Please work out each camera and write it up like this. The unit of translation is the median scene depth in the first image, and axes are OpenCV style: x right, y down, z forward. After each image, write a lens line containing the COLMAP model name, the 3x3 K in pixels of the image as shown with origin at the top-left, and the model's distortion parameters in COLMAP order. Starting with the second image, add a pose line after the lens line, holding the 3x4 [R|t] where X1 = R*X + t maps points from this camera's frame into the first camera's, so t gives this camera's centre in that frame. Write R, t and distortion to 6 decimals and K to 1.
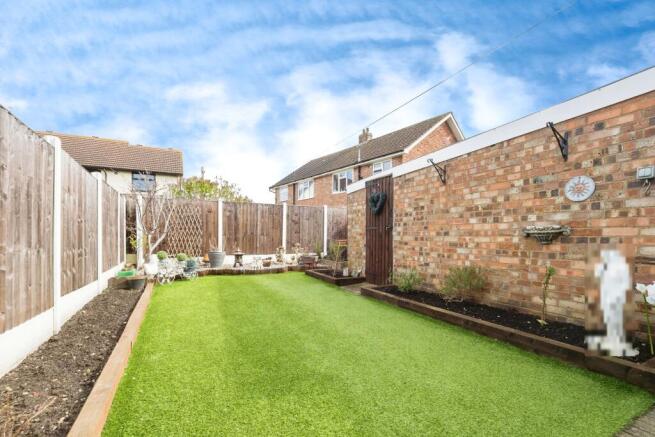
lens RADIAL K [[295.0, 0, 329.3], [0, 295.0, 236.4], [0, 0, 1]] dist [-0.000178, -0.000169]
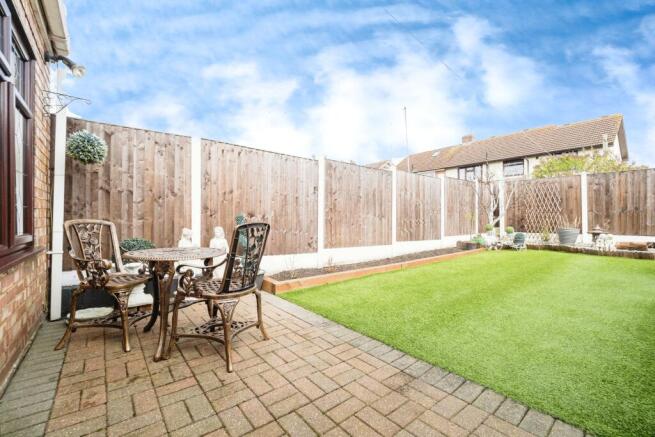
lens RADIAL K [[282.7, 0, 327.5], [0, 282.7, 218.5], [0, 0, 1]] dist [-0.000235, -0.000045]
pose [[0.217703, 0.004140, -0.976006, 0.338248], [0.003053, 0.999983, 0.004923, 0.011641], [0.976010, -0.004052, 0.217687, 0.029648]]
